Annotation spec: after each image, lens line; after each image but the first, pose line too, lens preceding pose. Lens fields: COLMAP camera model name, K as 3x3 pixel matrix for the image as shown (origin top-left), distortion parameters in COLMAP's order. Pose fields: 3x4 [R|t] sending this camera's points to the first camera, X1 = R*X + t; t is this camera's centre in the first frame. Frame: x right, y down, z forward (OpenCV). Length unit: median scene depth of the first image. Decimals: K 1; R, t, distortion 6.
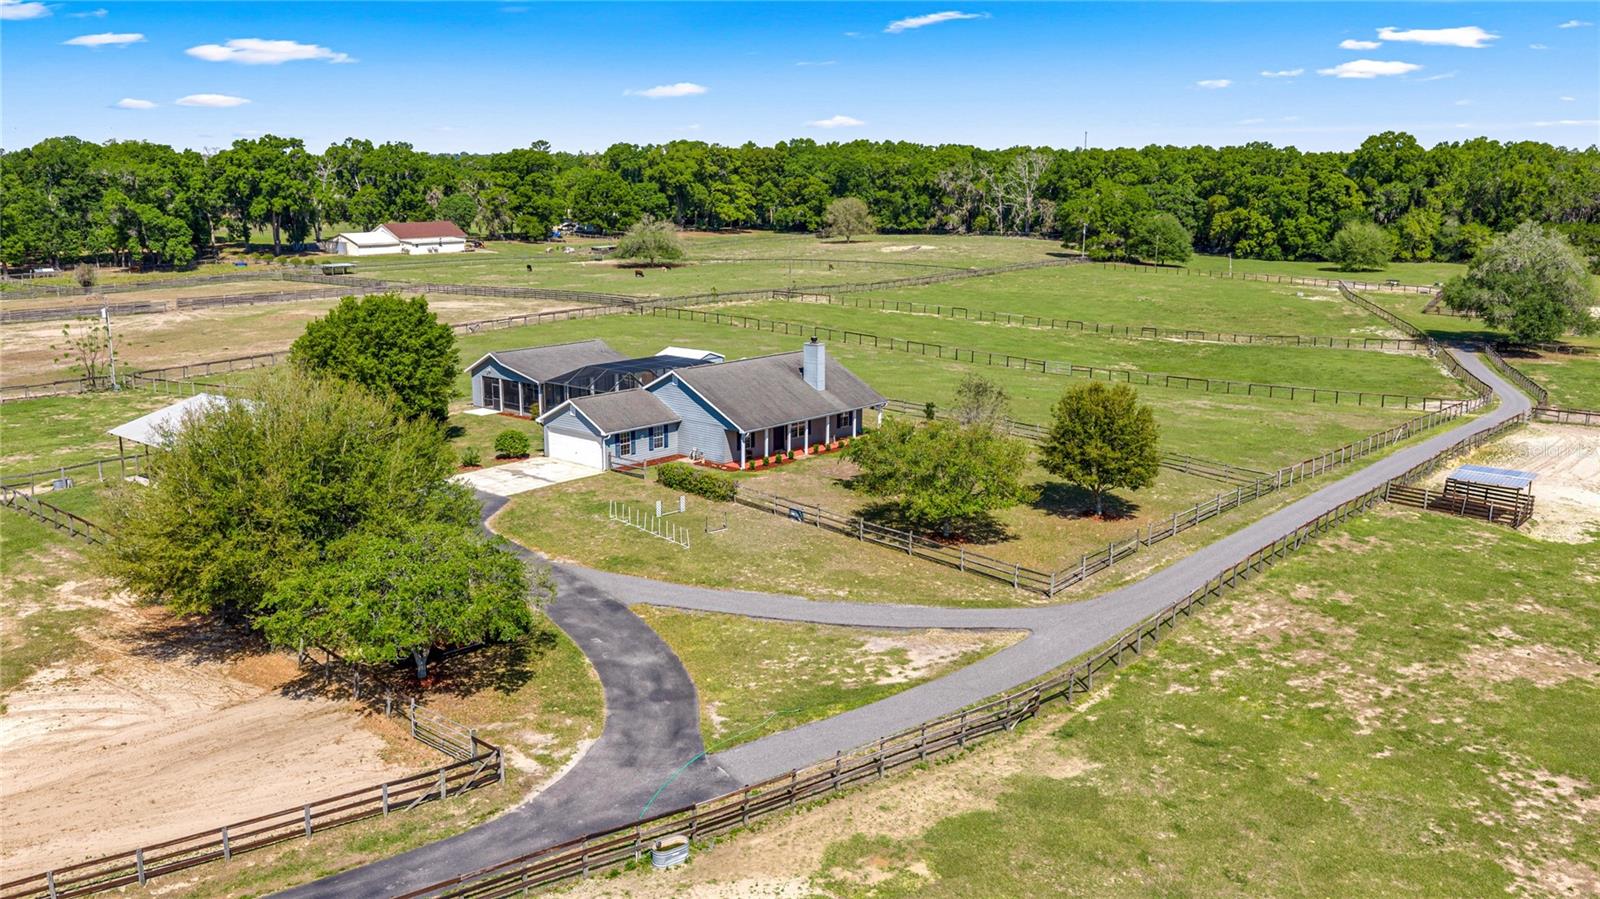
lens RADIAL K [[1300.3, 0, 800.0], [0, 1300.3, 449.5], [0, 0, 1]] dist [-0.040150, -0.003277]
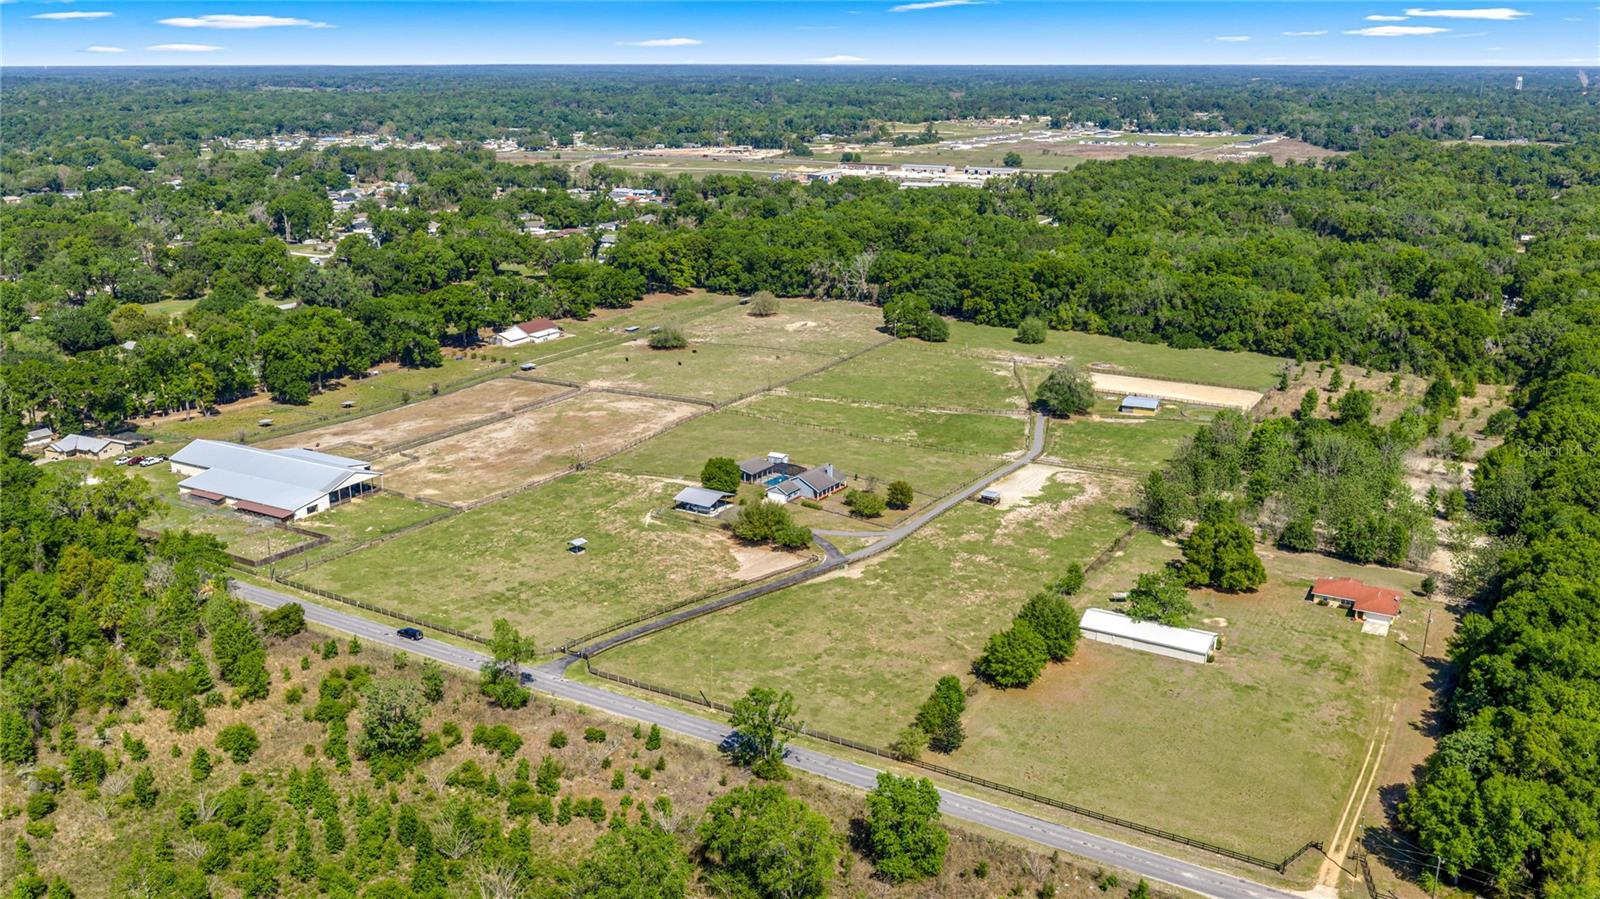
lens RADIAL K [[1300.3, 0, 800.0], [0, 1300.3, 449.5], [0, 0, 1]] dist [-0.040150, -0.003277]
pose [[0.989805, -0.042862, 0.135825, -0.185263], [0.032083, 0.996232, 0.080574, -0.136016], [-0.138767, -0.075395, 0.987451, -0.873946]]
